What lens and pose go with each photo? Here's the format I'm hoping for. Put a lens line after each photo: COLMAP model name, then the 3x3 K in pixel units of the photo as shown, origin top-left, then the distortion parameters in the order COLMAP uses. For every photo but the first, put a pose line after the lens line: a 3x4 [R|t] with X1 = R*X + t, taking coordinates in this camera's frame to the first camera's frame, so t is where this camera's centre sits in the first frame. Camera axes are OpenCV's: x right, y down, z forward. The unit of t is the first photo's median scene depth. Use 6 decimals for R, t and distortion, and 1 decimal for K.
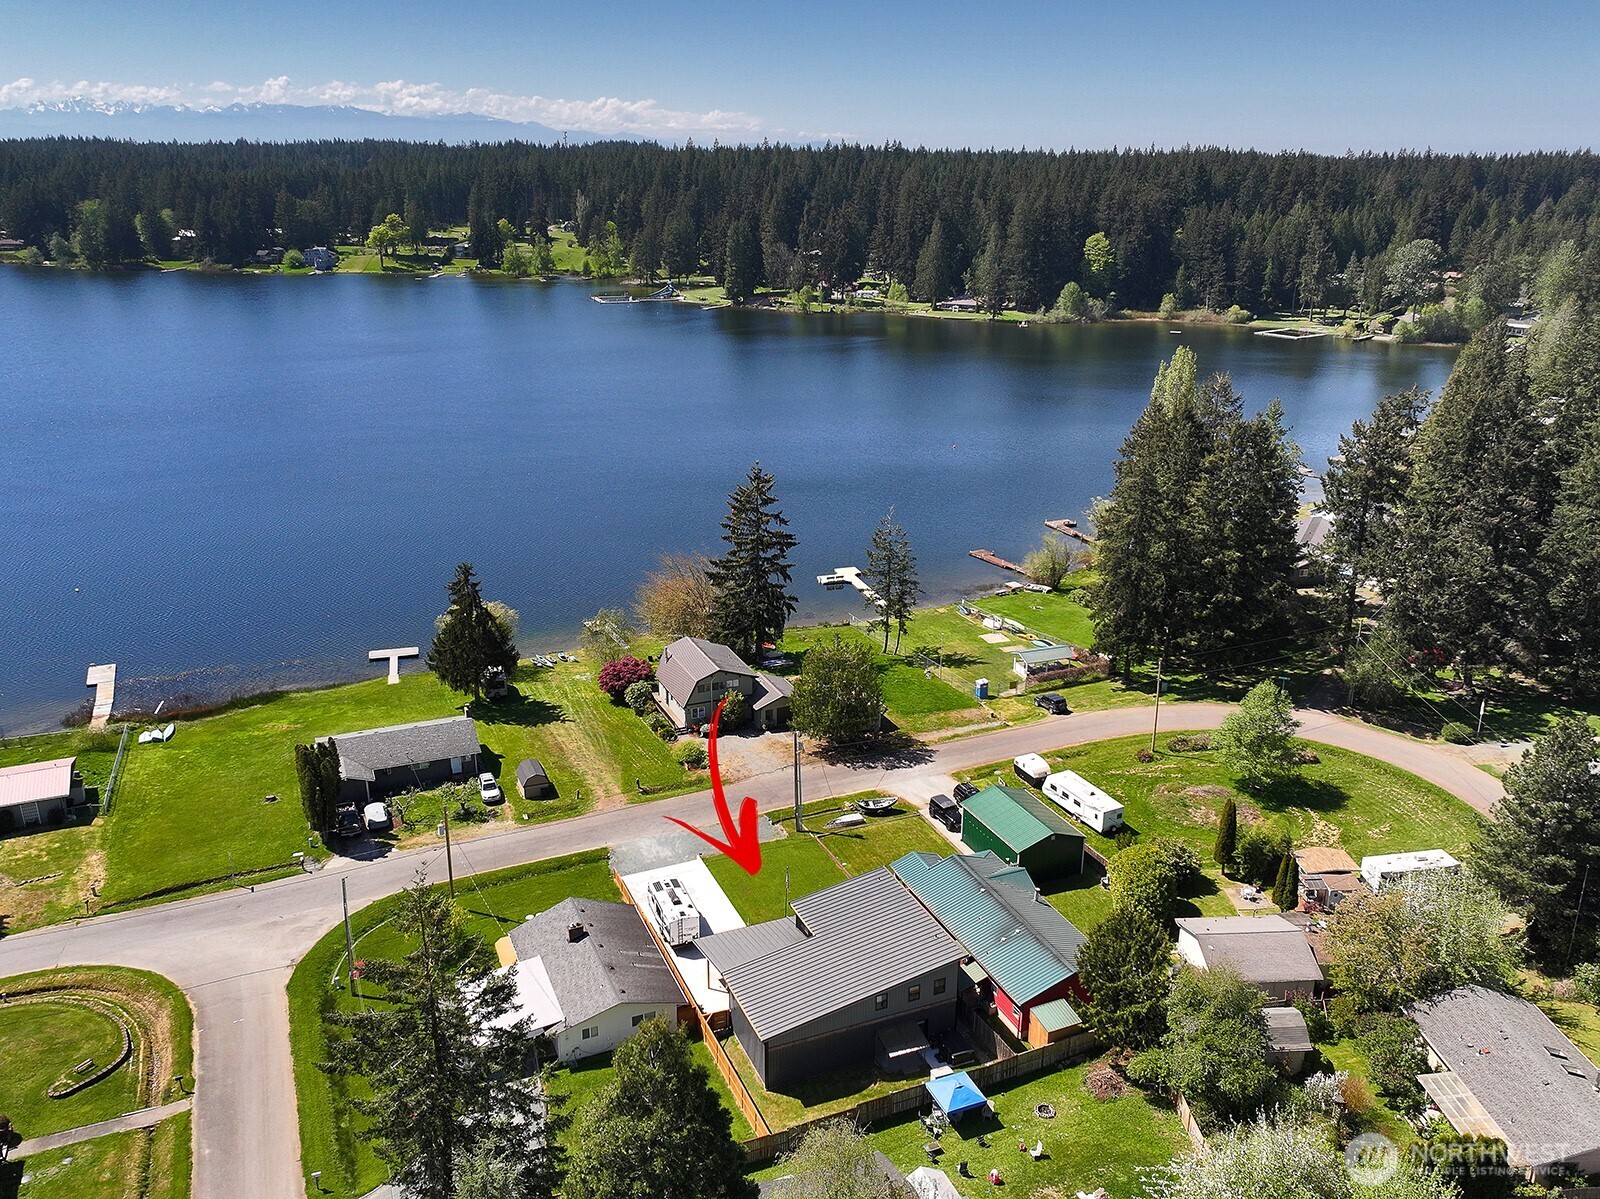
lens RADIAL K [[1286.4, 0, 801.6], [0, 1286.4, 599.2], [0, 0, 1]] dist [0.000145, 0.008608]
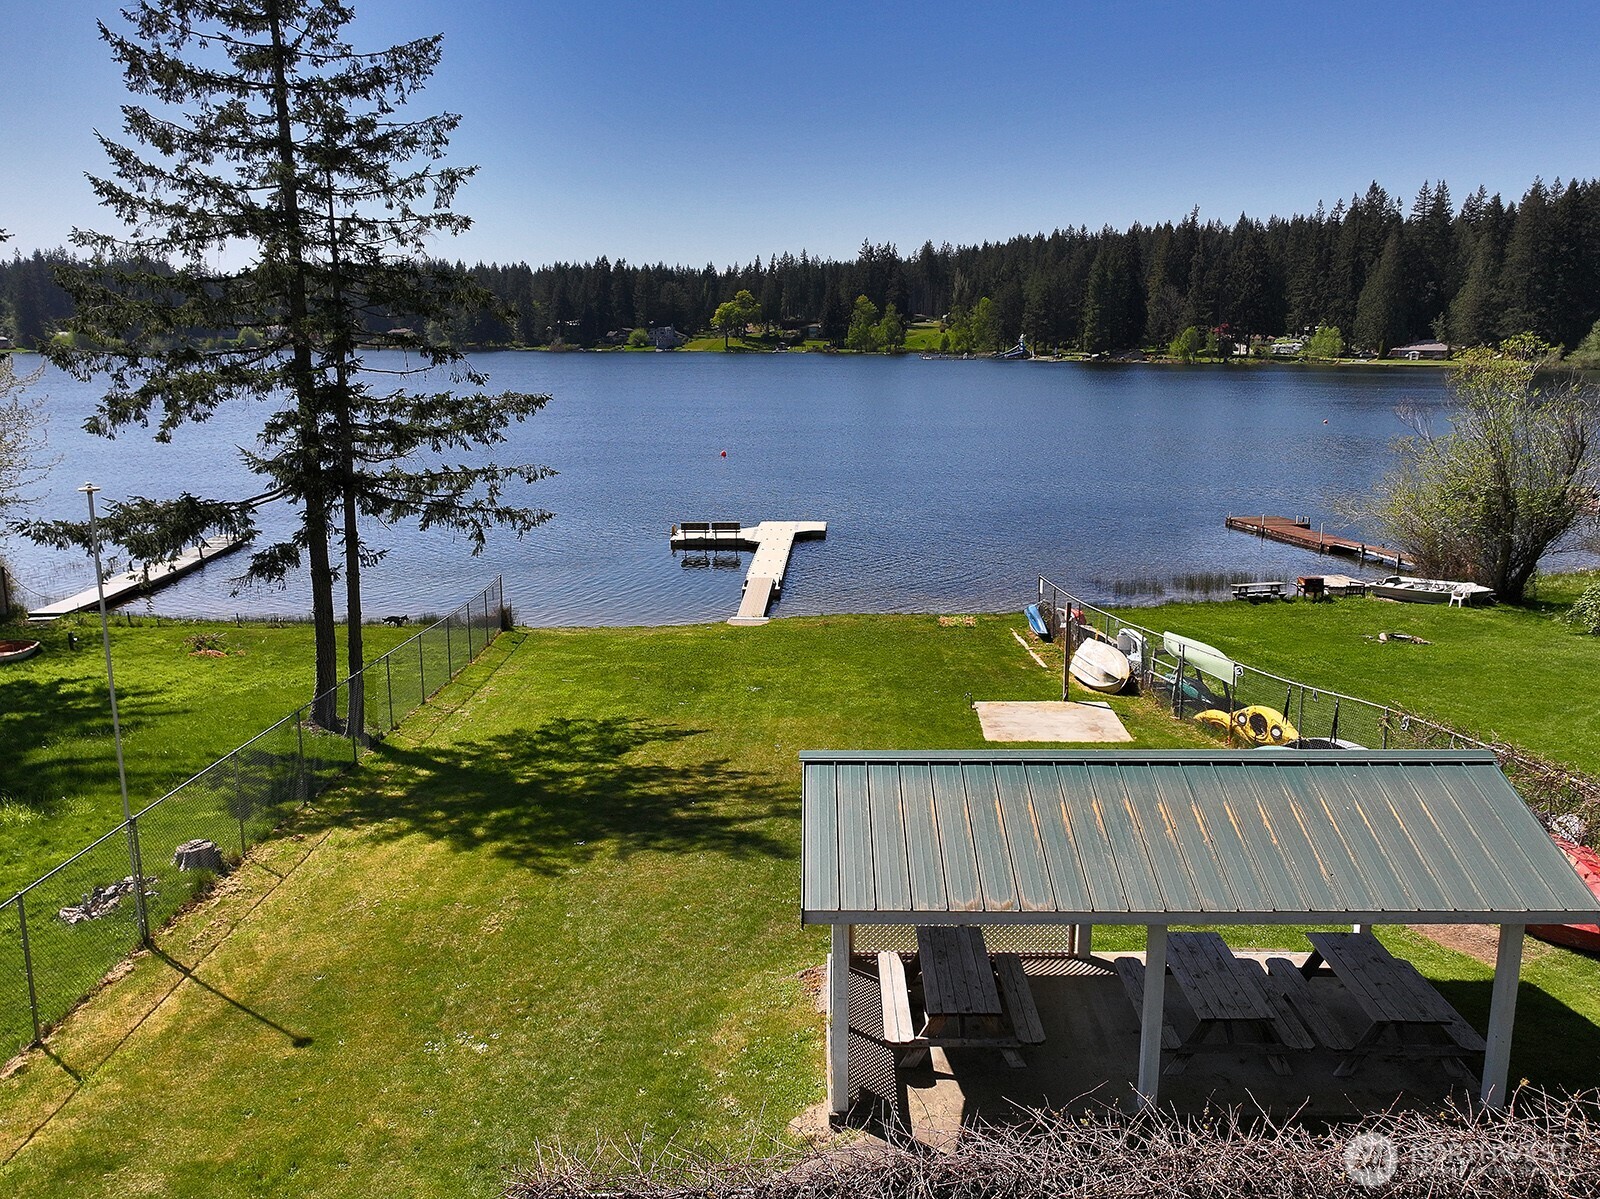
lens RADIAL K [[1286.4, 0, 801.6], [0, 1286.4, 599.2], [0, 0, 1]] dist [0.000145, 0.008608]
pose [[0.936920, 0.063256, -0.343773, 0.056556], [-0.106951, 0.988199, -0.109651, 0.011707], [0.332780, 0.139501, 0.932629, 0.265529]]
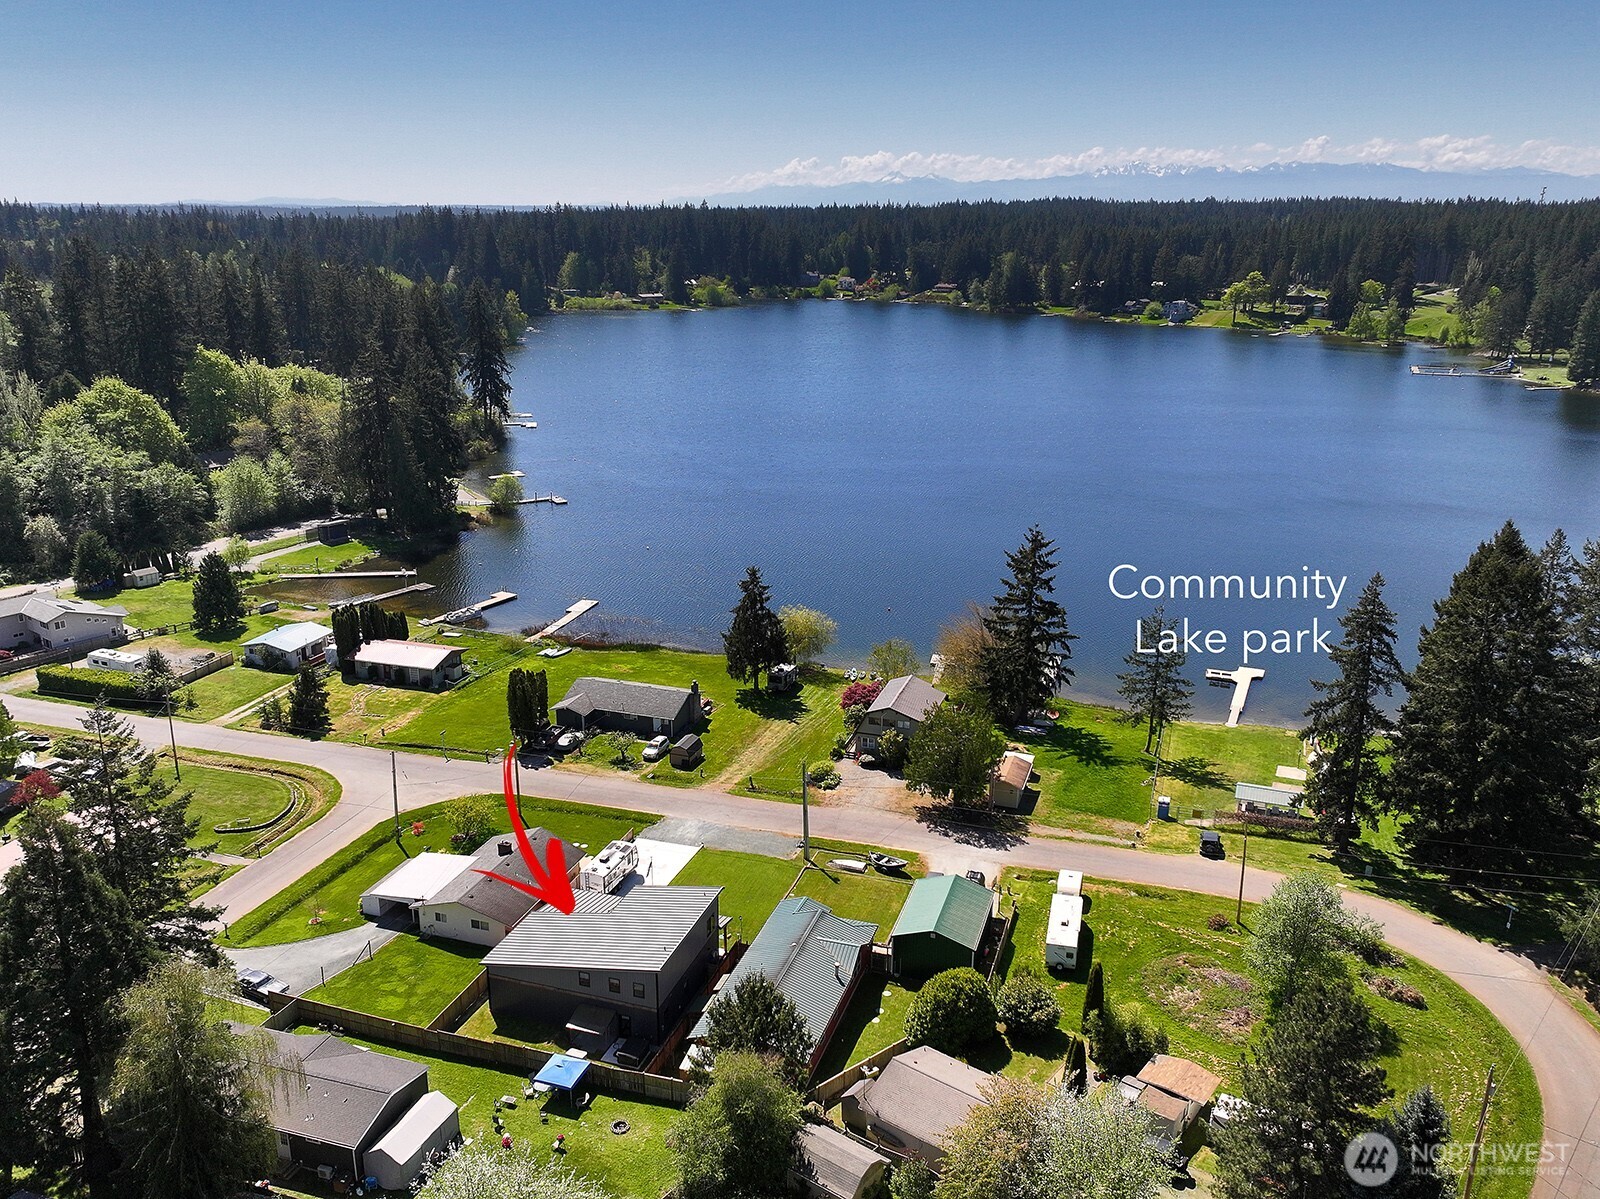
lens RADIAL K [[1286.4, 0, 801.6], [0, 1286.4, 599.2], [0, 0, 1]] dist [0.000145, 0.008608]
pose [[0.747822, 0.191903, -0.635559, 0.137580], [-0.217273, 0.975338, 0.038845, -0.014450], [0.627339, 0.109041, 0.771074, 0.037668]]
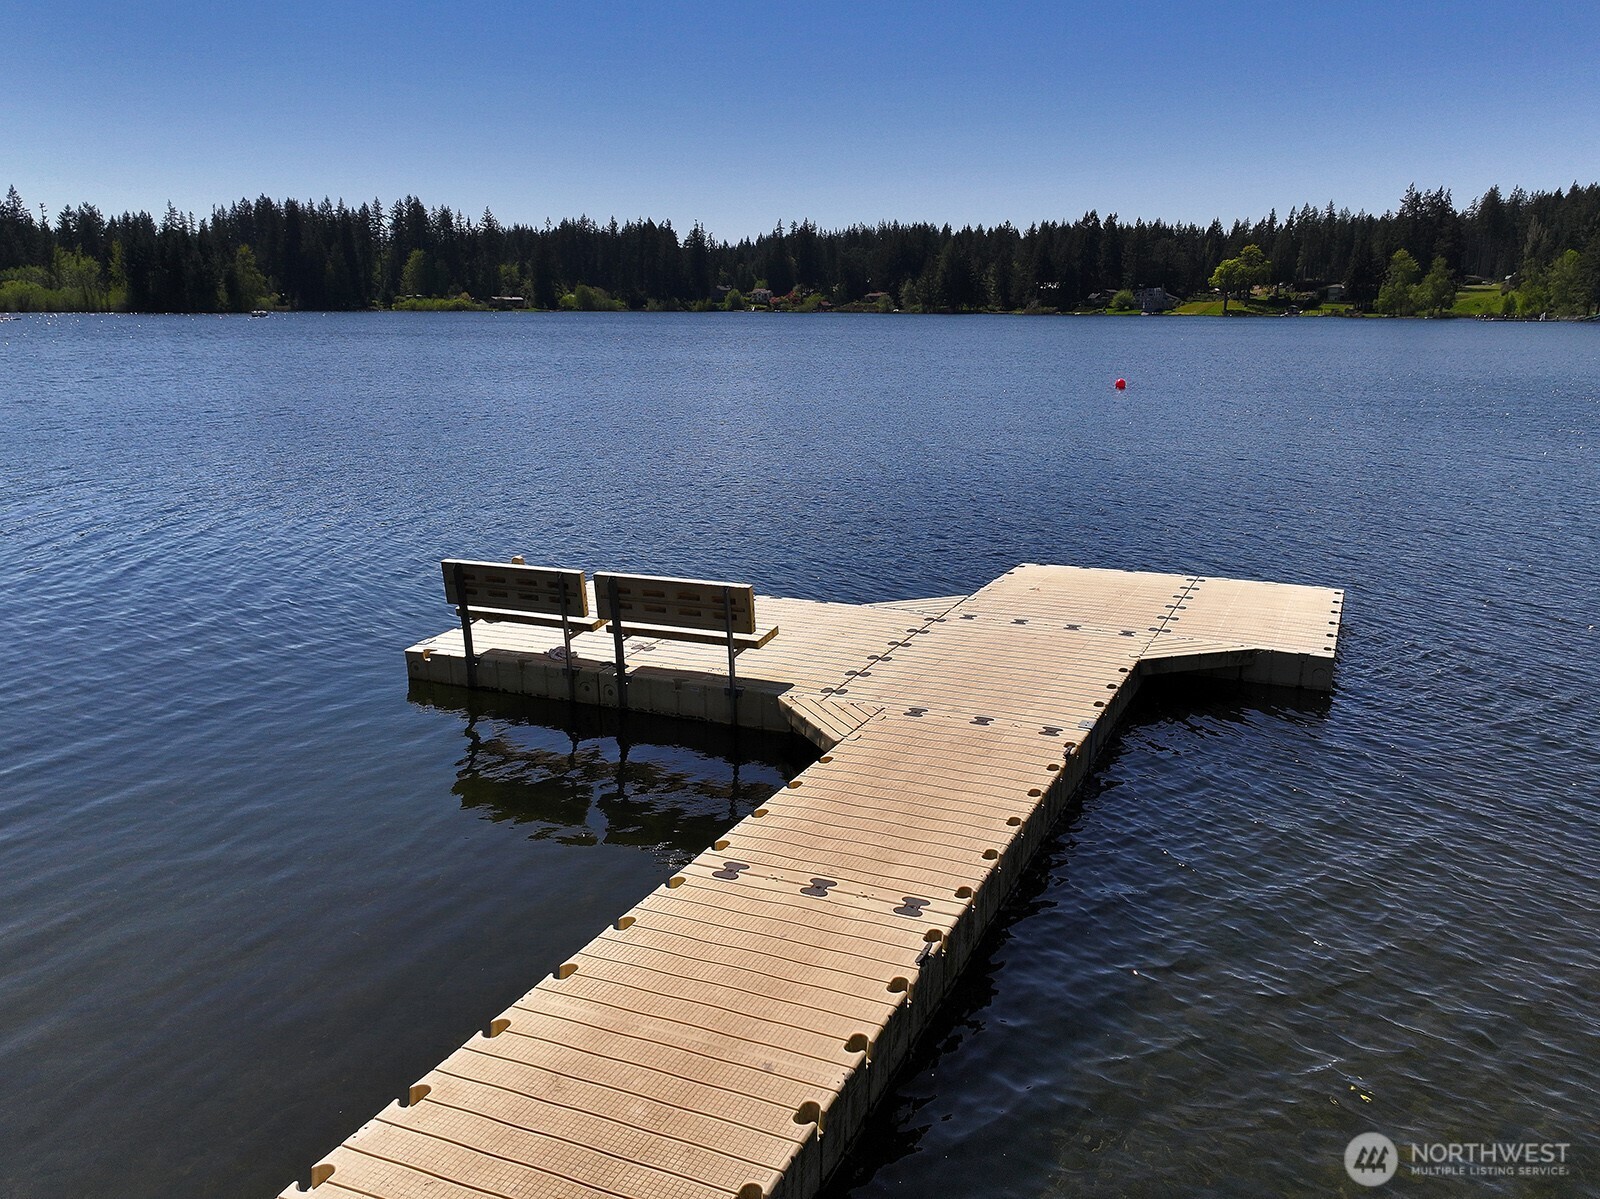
lens RADIAL K [[1286.4, 0, 801.6], [0, 1286.4, 599.2], [0, 0, 1]] dist [0.000145, 0.008608]
pose [[0.744389, 0.144525, -0.651919, 0.024160], [-0.218116, 0.975371, -0.032823, -0.006217], [0.631119, 0.166627, 0.757578, 0.355485]]
